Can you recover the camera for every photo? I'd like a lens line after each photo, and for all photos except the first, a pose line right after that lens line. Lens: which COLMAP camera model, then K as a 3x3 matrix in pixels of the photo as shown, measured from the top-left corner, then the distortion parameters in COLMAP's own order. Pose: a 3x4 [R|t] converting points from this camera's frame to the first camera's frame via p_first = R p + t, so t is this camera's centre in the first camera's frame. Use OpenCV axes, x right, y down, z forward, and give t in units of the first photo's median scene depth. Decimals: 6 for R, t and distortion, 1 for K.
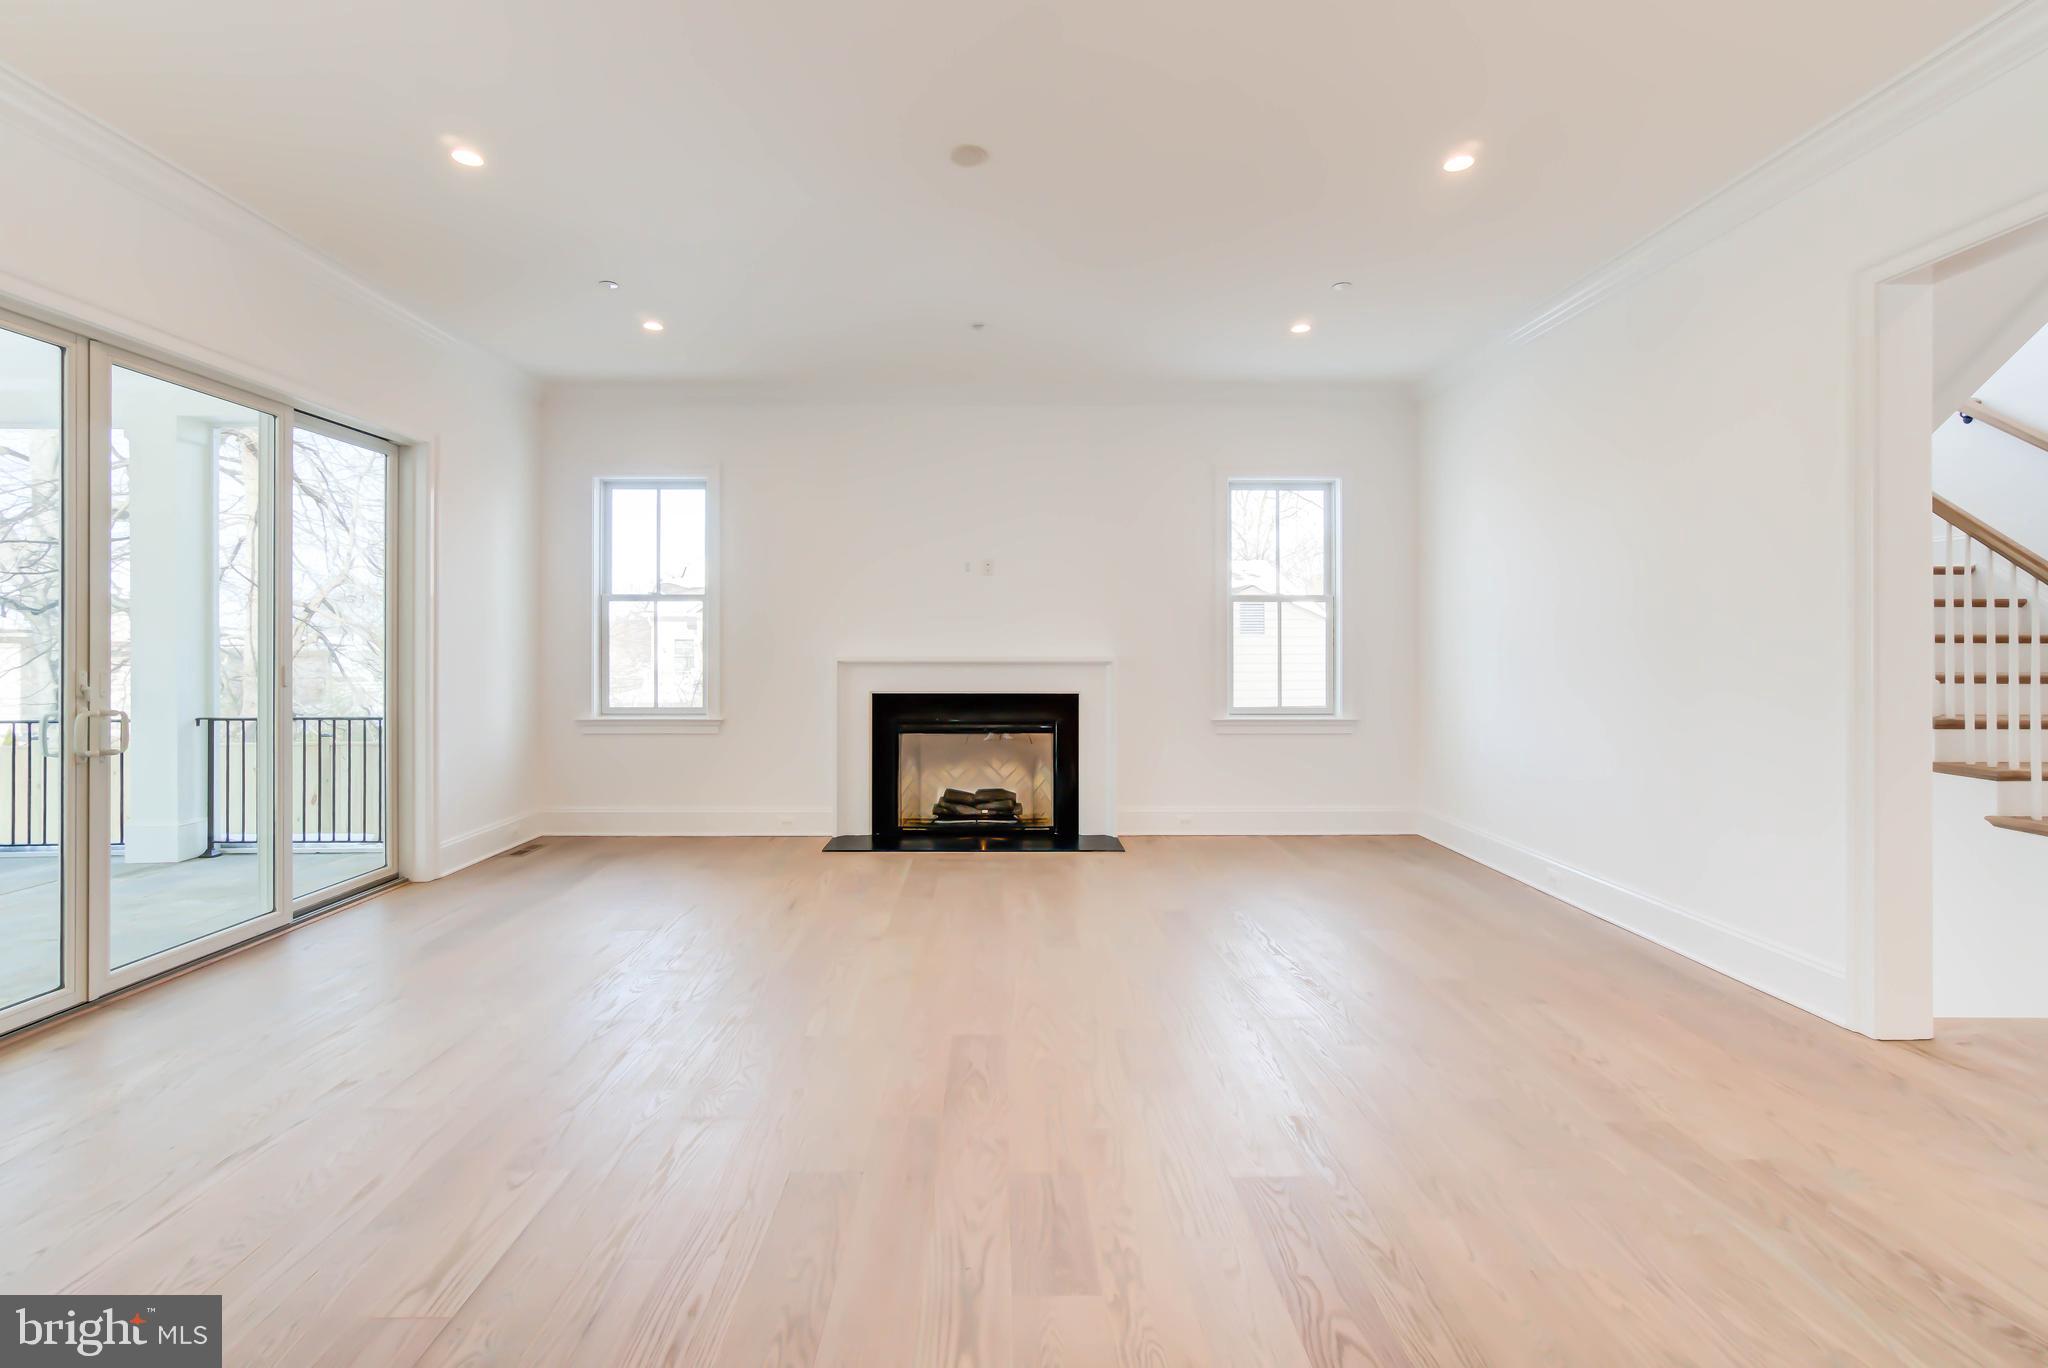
lens RADIAL K [[928.5, 0, 1017.3], [0, 928.5, 646.8], [0, 0, 1]] dist [-0.011197, 0.000368]
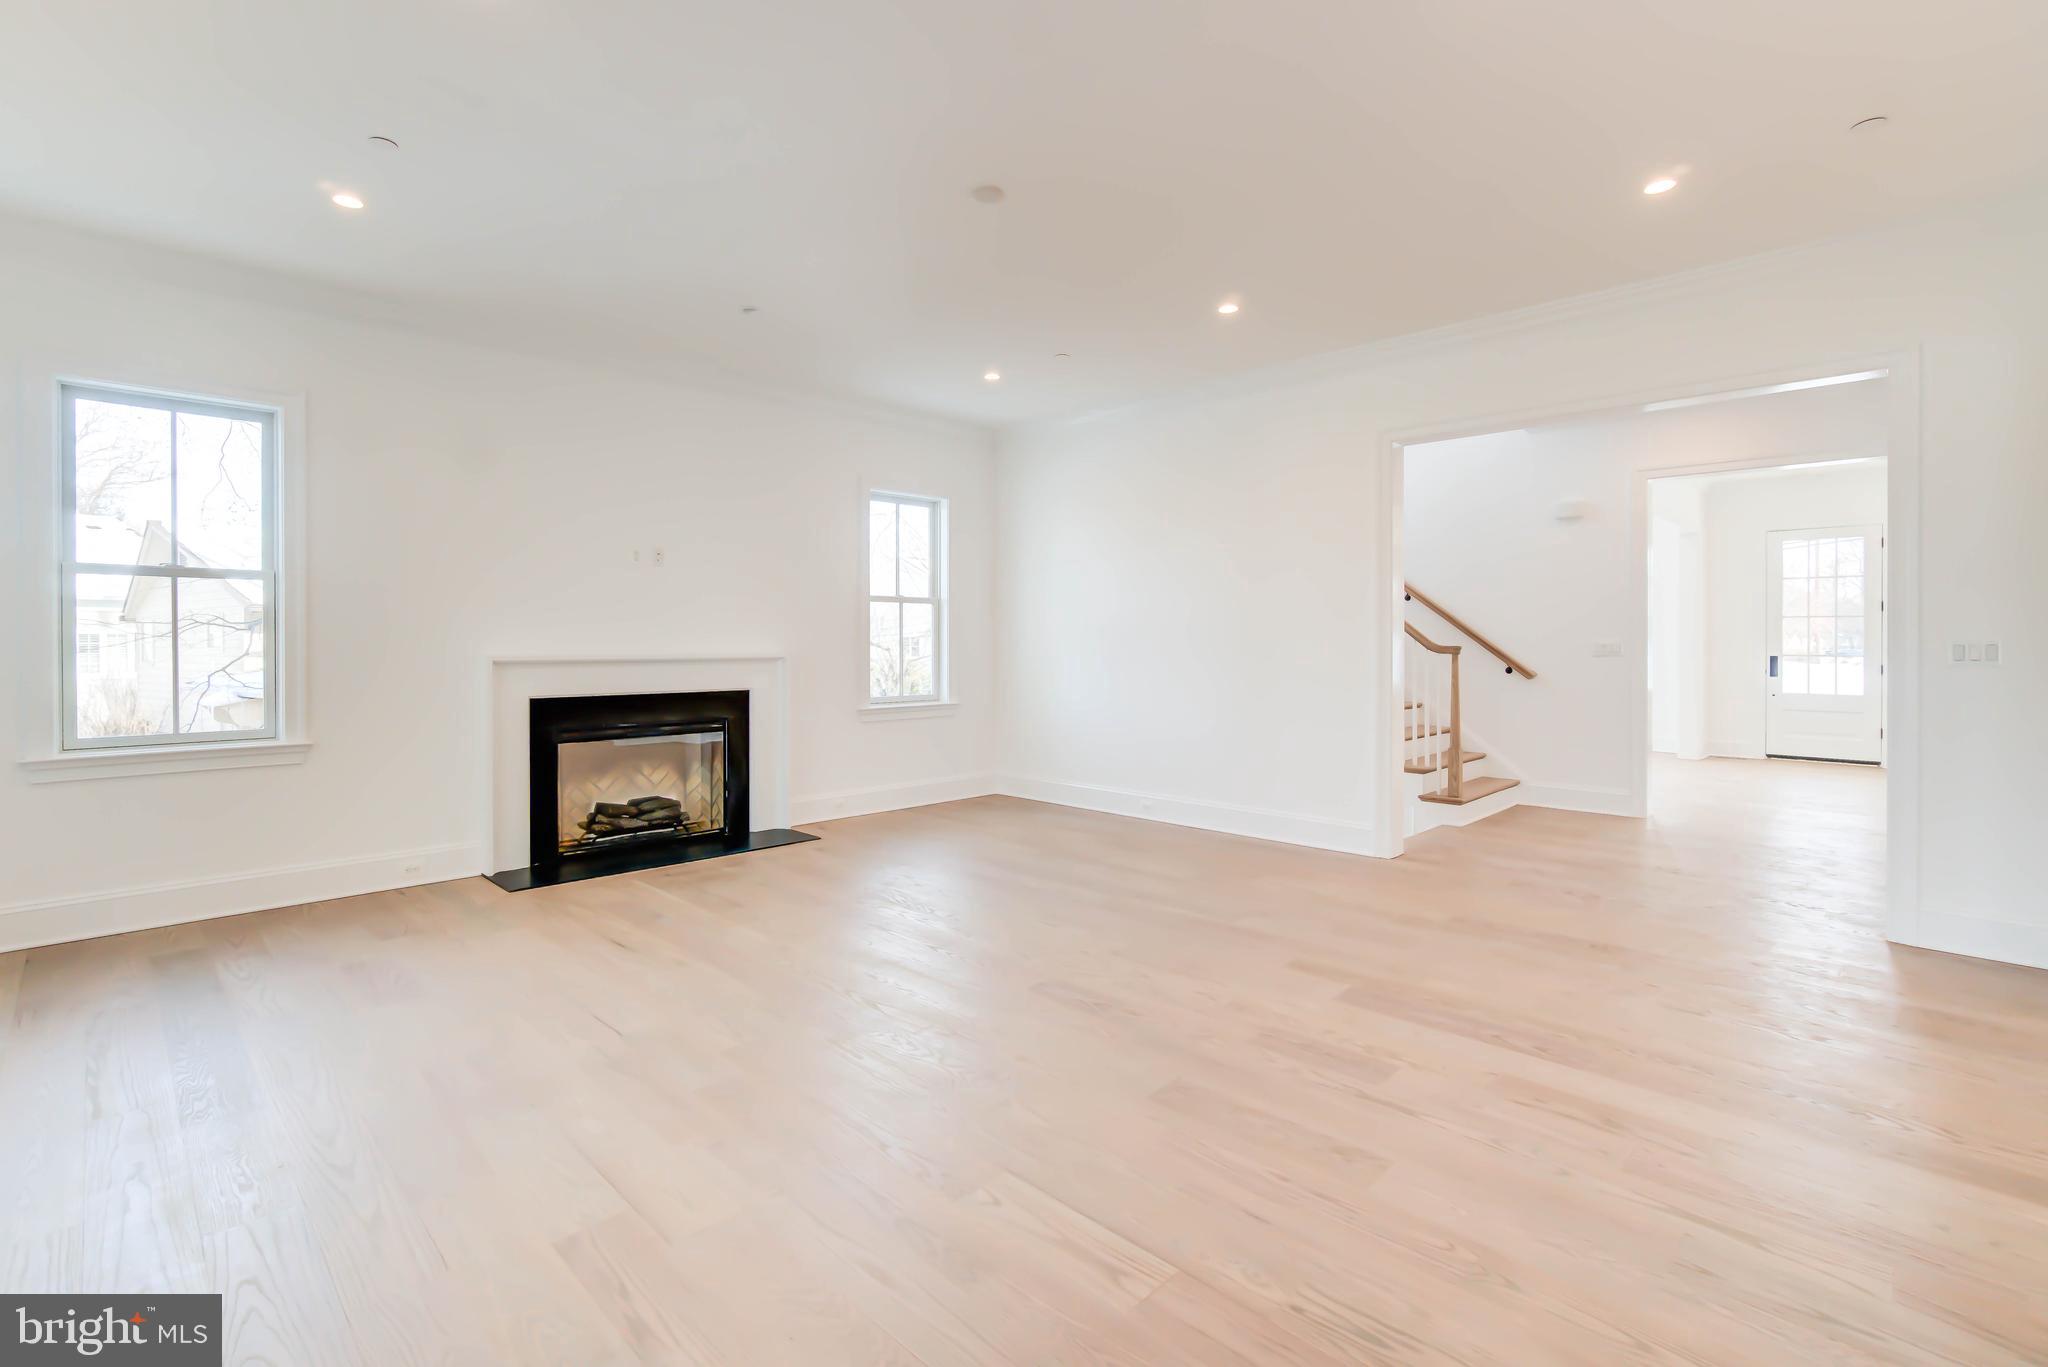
lens RADIAL K [[920.2, 0, 1003.0], [0, 920.2, 647.3], [0, 0, 1]] dist [-0.021640, 0.000655]
pose [[0.725699, -0.005047, 0.687994, -0.411137], [0.000617, 0.999977, 0.006684, -0.001410], [-0.688012, -0.004426, 0.725686, 0.103609]]
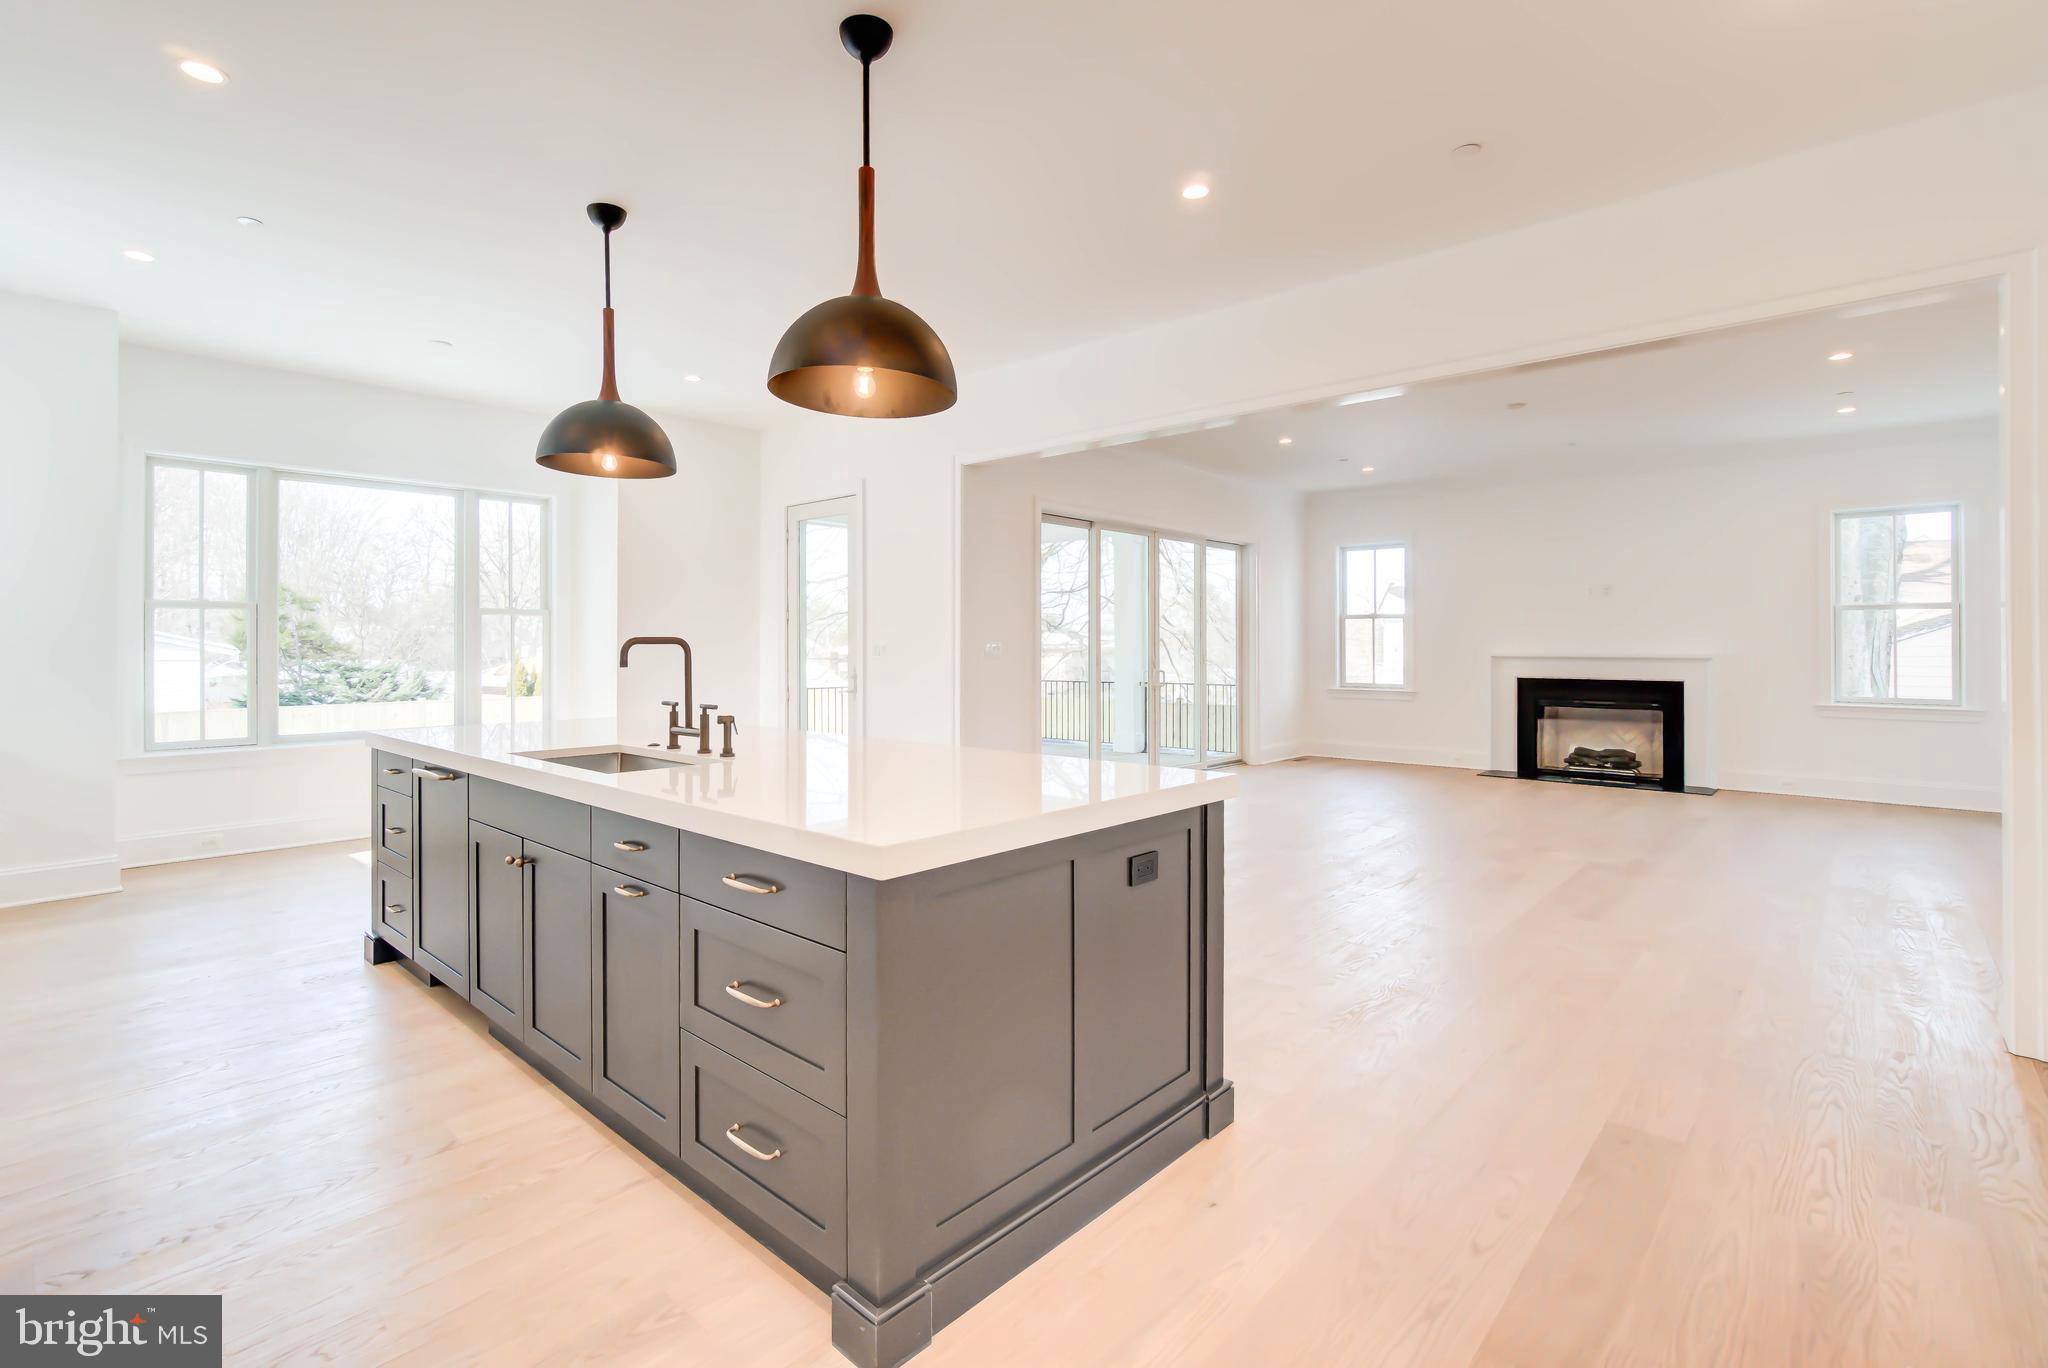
lens RADIAL K [[951.7, 0, 1006.4], [0, 951.7, 633.4], [0, 0, 1]] dist [-0.002815, 0.000003]
pose [[0.727307, -0.007321, -0.686273, 0.297092], [-0.000498, 0.999937, -0.011196, -0.003199], [0.686312, 0.008484, 0.727258, -0.678829]]
